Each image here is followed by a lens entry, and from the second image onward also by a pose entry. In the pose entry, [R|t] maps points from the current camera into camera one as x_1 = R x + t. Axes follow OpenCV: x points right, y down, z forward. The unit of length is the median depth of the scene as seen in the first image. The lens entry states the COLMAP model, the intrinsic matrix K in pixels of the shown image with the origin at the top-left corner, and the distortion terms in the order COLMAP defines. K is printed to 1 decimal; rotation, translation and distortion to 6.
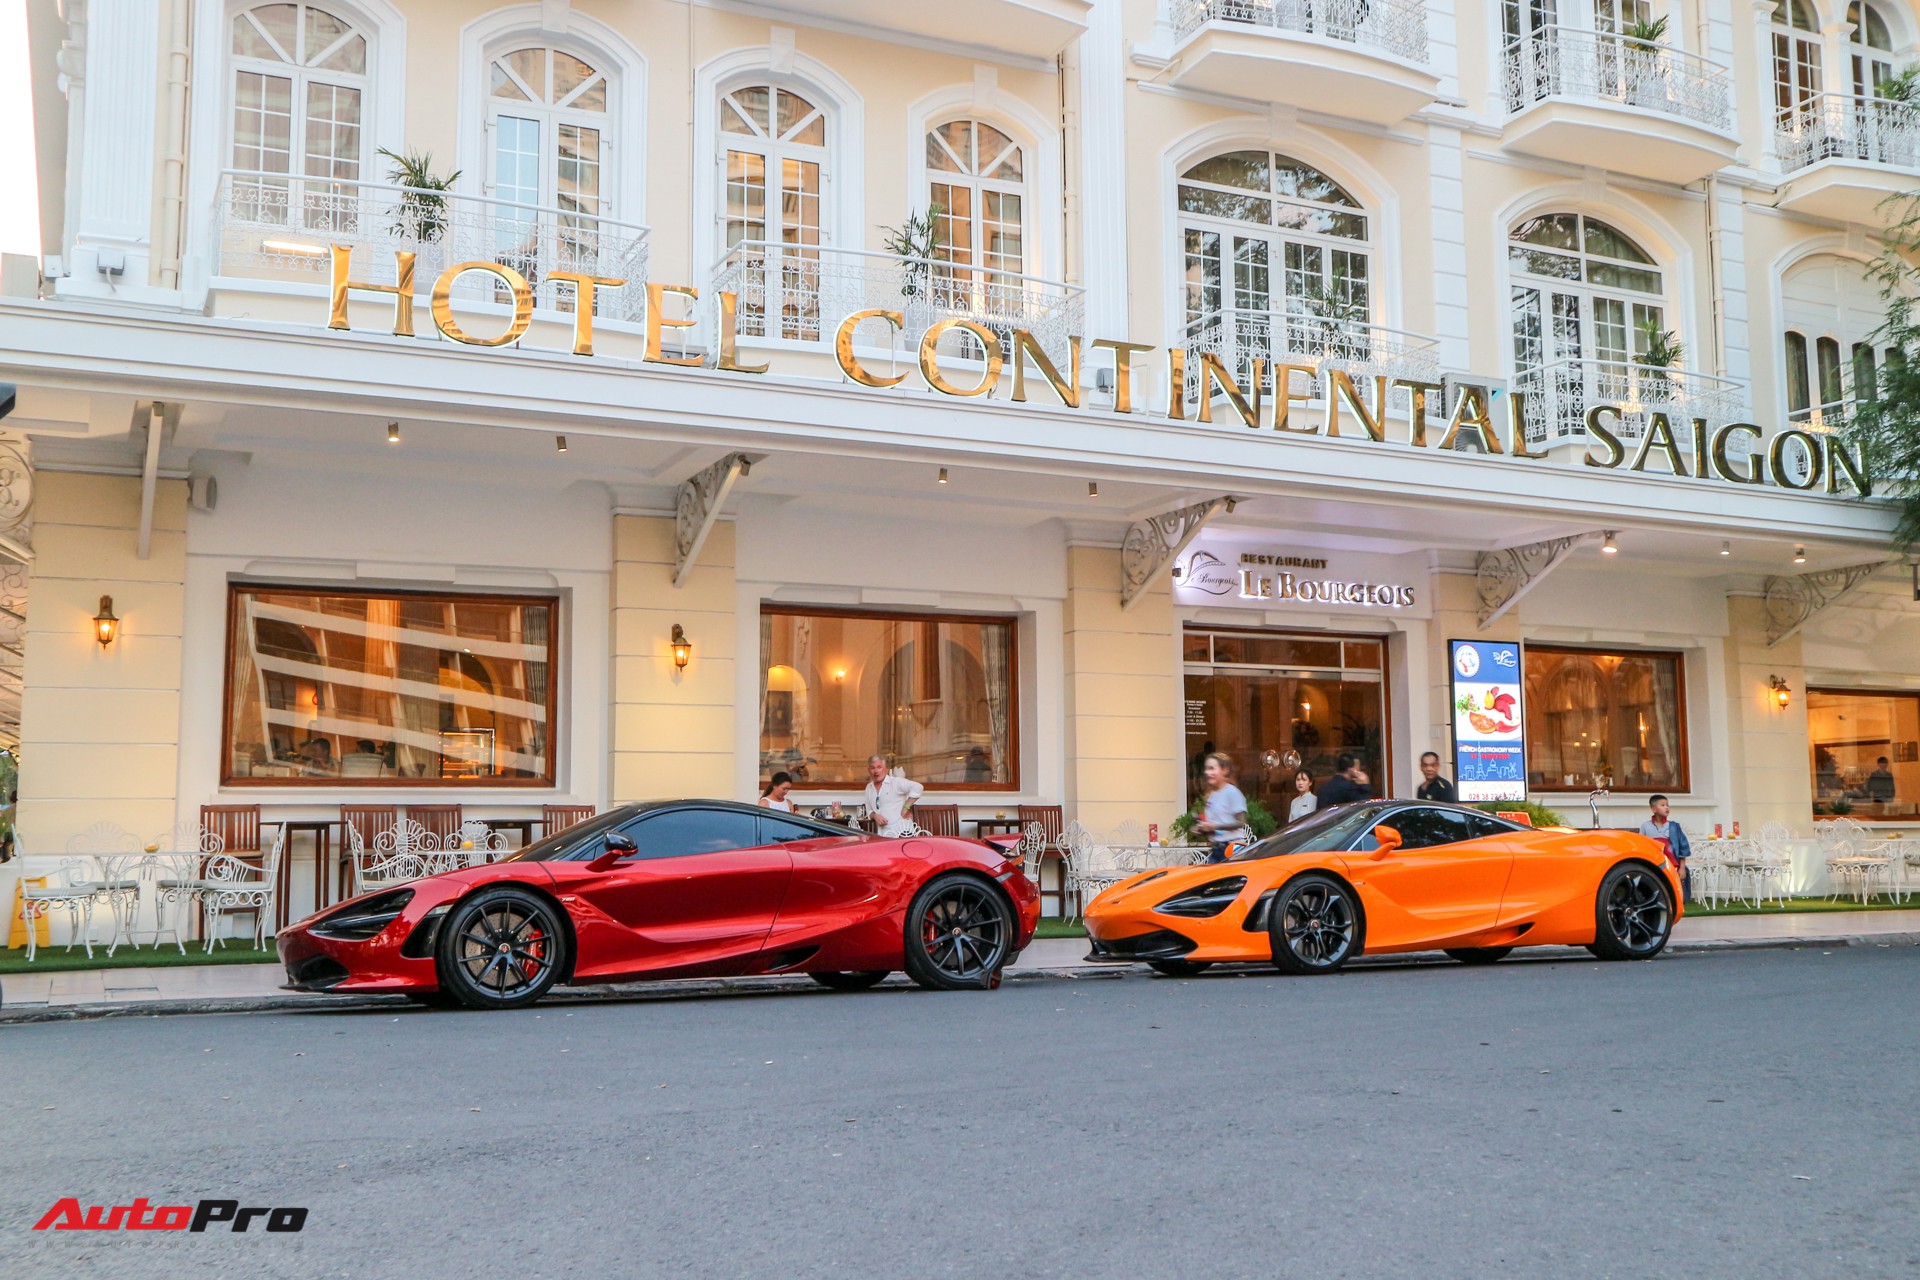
lens RADIAL K [[1858.3, 0, 1017.8], [0, 1858.3, 629.0], [0, 0, 1]] dist [-0.007790, 0.000000]
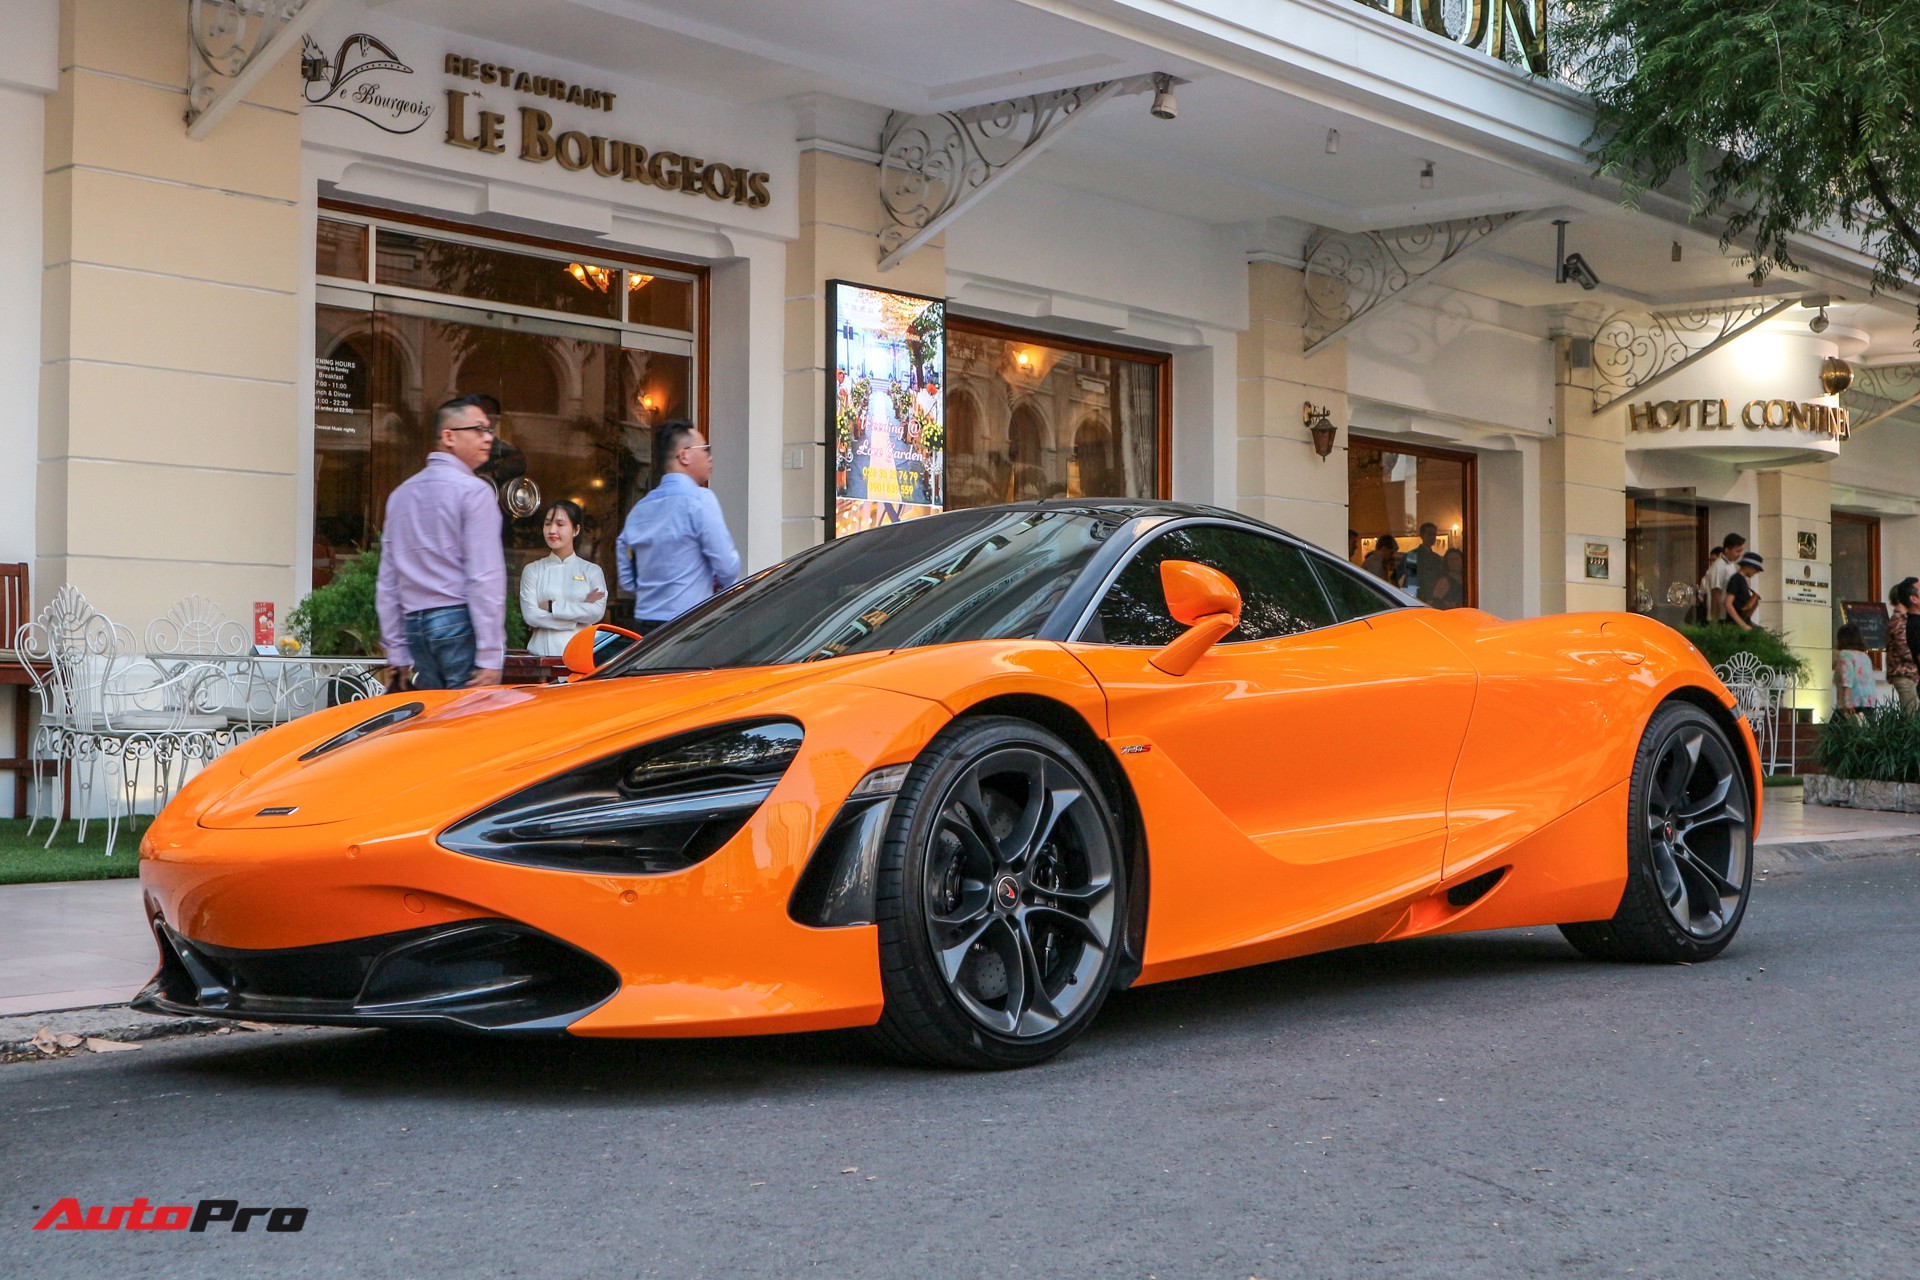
lens RADIAL K [[2467.0, 0, 901.2], [0, 2467.0, 607.7], [0, 0, 1]] dist [0.010895, 0.000000]
pose [[0.931077, 0.028871, 0.363679, 0.004071], [-0.057849, 0.995935, 0.069038, 0.057461], [-0.360207, -0.085318, 0.928963, 0.417178]]
